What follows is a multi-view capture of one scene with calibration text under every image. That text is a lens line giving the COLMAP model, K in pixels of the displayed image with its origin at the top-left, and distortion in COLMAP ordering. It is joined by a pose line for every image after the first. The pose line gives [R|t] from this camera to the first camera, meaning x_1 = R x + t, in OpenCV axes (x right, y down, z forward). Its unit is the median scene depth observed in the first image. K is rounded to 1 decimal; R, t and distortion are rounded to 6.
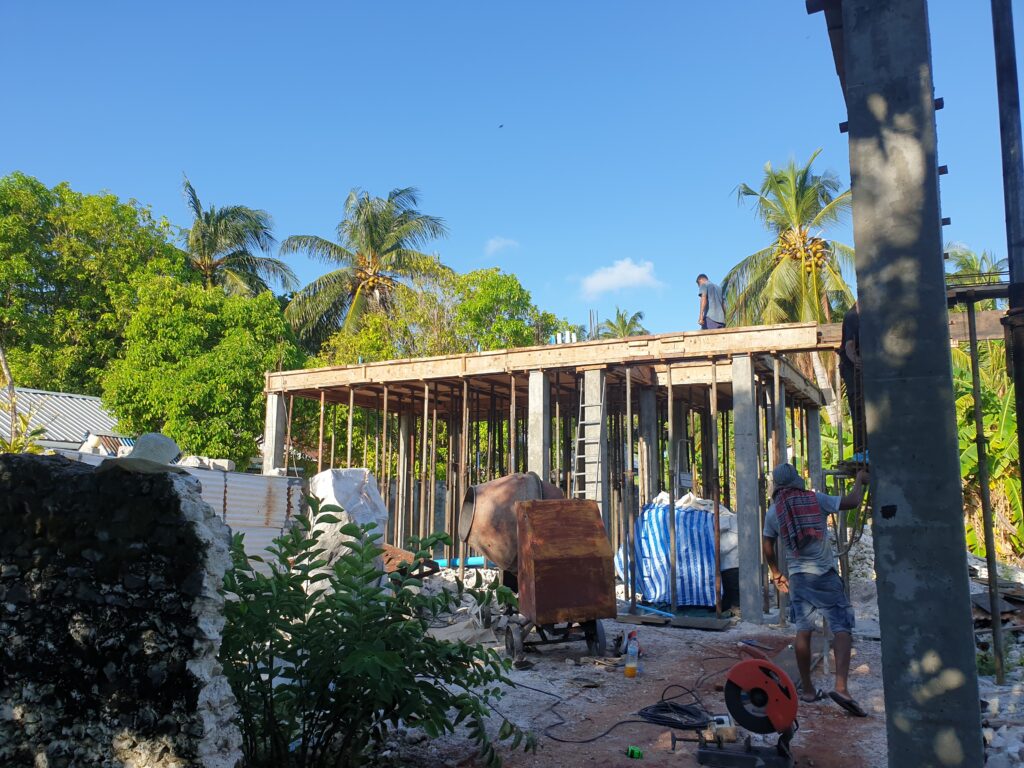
lens RADIAL K [[791.8, 0, 518.2], [0, 791.8, 400.1], [0, 0, 1]] dist [0.090020, -0.168775]
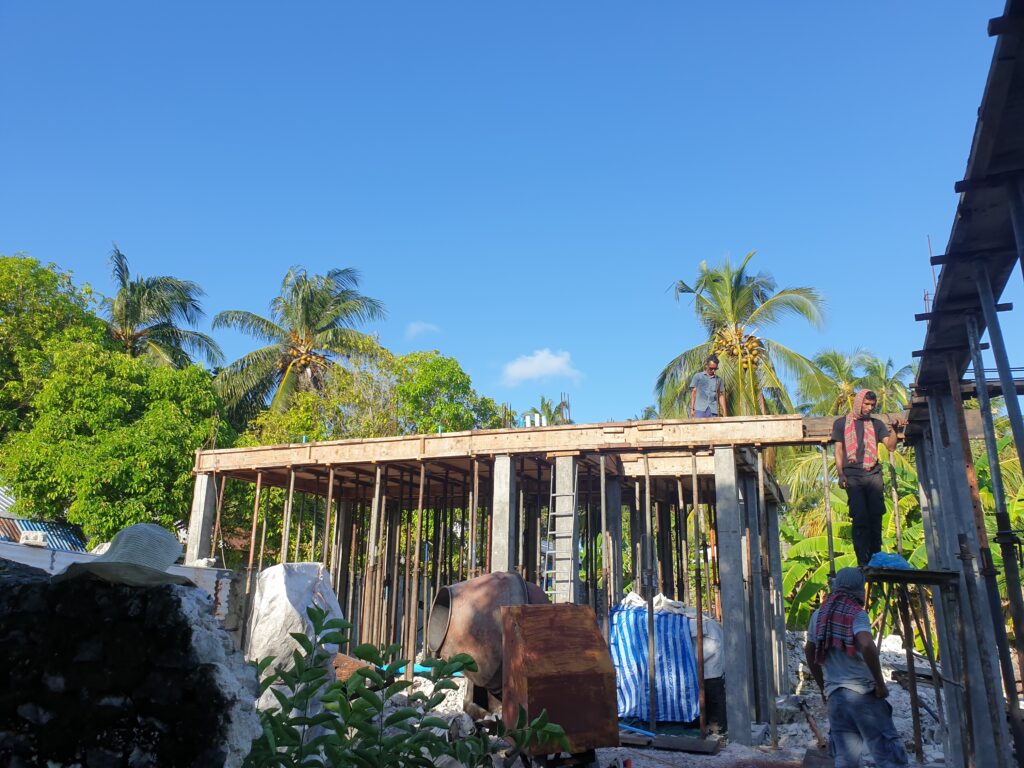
lens RADIAL K [[786.6, 0, 512.0], [0, 786.6, 384.0], [0, 0, 1]] dist [0.032642, -0.029971]
pose [[0.994587, 0.039340, 0.096171, -0.043077], [-0.026456, 0.990930, -0.131750, 0.000250], [-0.100482, 0.128493, 0.986607, 0.059637]]
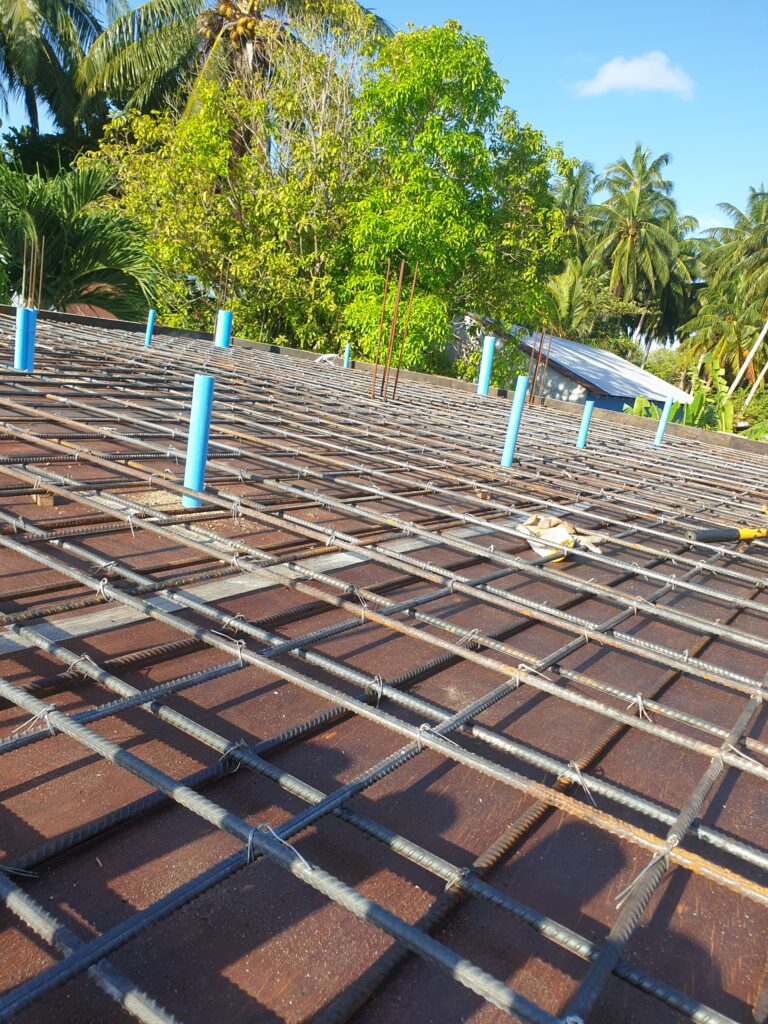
lens RADIAL K [[786.6, 0, 384.0], [0, 786.6, 512.0], [0, 0, 1]] dist [0.032642, -0.029971]
pose [[0.979718, 0.185876, -0.074851, 0.045377], [-0.149751, 0.927374, 0.342859, -0.062614], [0.133144, -0.324696, 0.936400, 0.659116]]
